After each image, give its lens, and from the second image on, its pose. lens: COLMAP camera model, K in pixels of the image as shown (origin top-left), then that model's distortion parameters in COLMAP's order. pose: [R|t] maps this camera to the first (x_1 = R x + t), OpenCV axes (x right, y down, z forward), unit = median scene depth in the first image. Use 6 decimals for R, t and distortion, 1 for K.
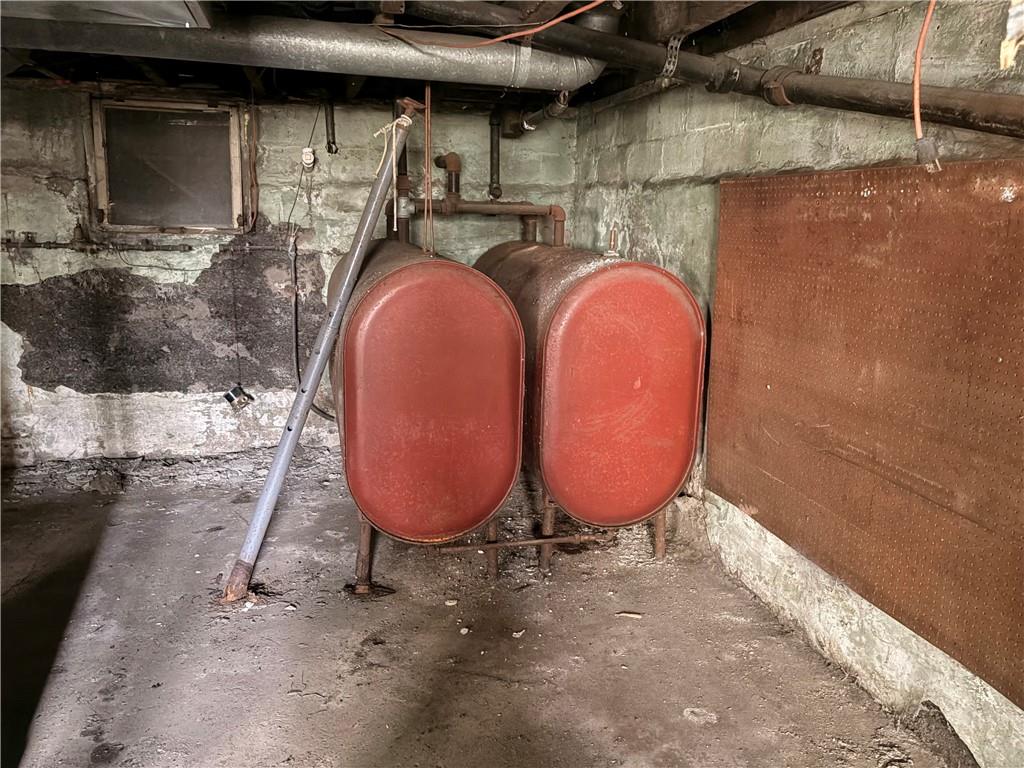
lens RADIAL K [[767.3, 0, 497.0], [0, 767.3, 387.6], [0, 0, 1]] dist [0.013344, -0.007873]
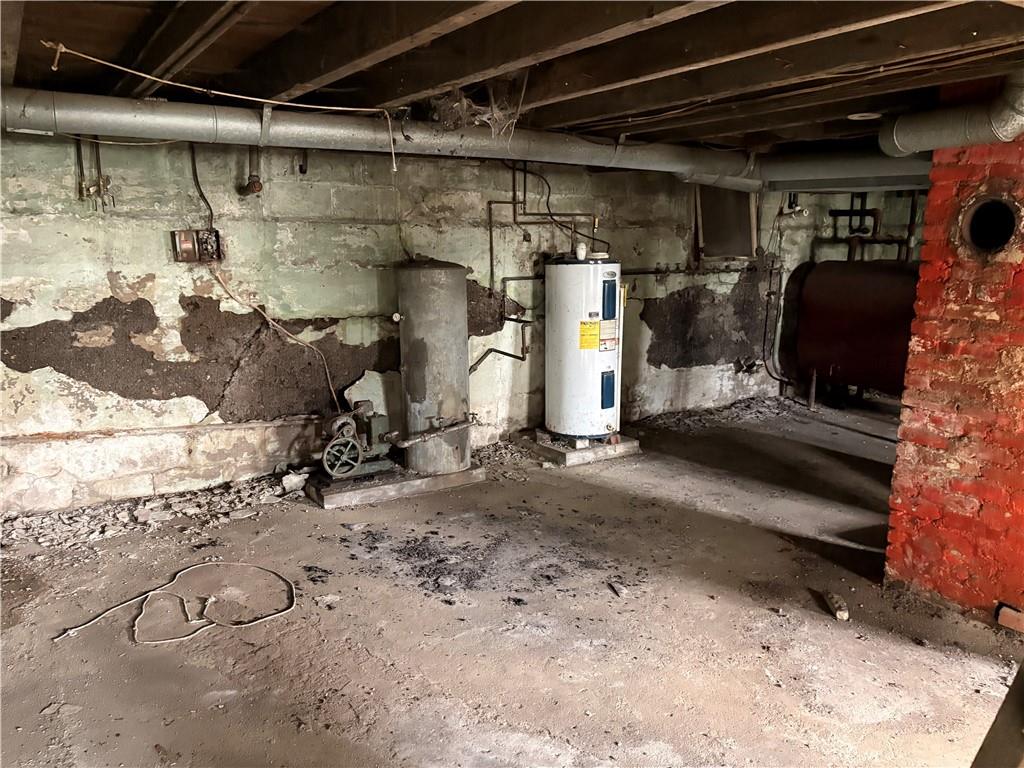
lens RADIAL K [[767.3, 0, 497.0], [0, 767.3, 387.6], [0, 0, 1]] dist [0.013344, -0.007873]
pose [[0.951270, -0.076487, 0.298721, -1.324545], [0.084393, 0.996339, -0.013635, 0.036449], [-0.296585, 0.038181, 0.954243, -0.336304]]
